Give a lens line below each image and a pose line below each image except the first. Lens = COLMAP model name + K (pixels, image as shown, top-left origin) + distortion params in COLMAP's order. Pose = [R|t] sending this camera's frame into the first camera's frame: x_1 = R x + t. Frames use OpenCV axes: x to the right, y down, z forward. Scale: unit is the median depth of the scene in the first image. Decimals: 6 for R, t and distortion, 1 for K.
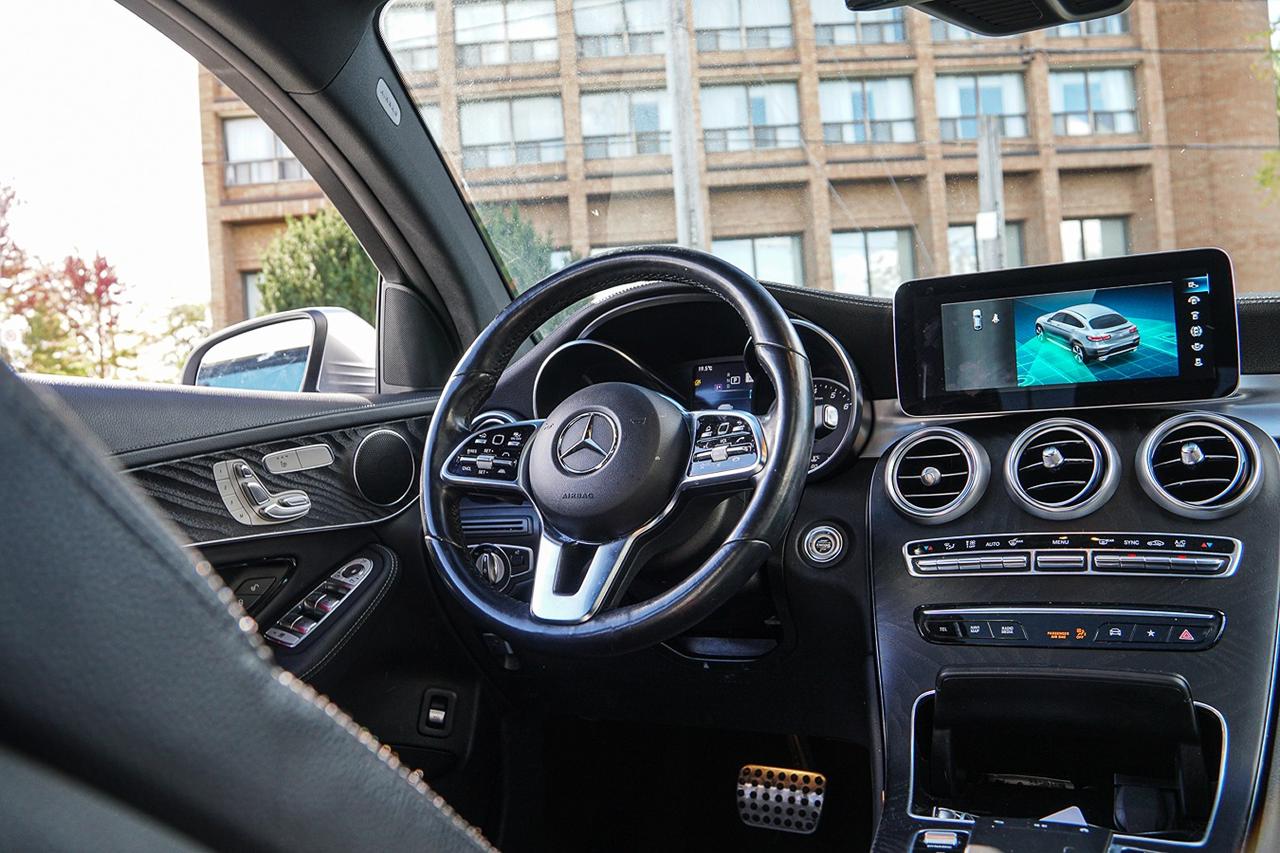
lens RADIAL K [[1021.9, 0, 640.0], [0, 1021.9, 426.5], [0, 0, 1]] dist [-0.132676, 0.121191]
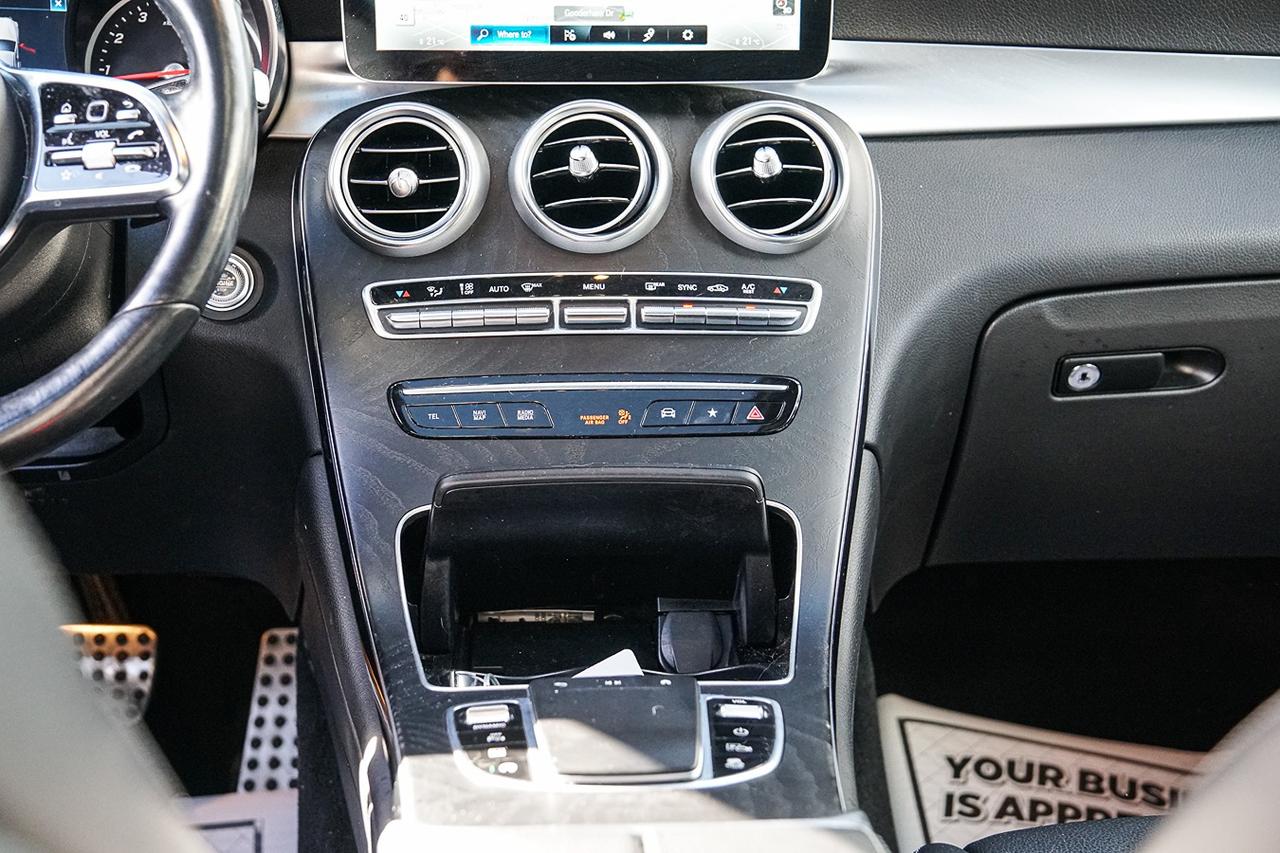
lens RADIAL K [[1892.1, 0, 622.5], [0, 1892.1, 426.2], [0, 0, 1]] dist [0.131940, 0.289763]
pose [[0.868644, -0.069154, 0.490586, -0.220852], [-0.054838, 0.970705, 0.233931, -0.101159], [-0.492392, -0.230106, 0.839405, -0.148123]]
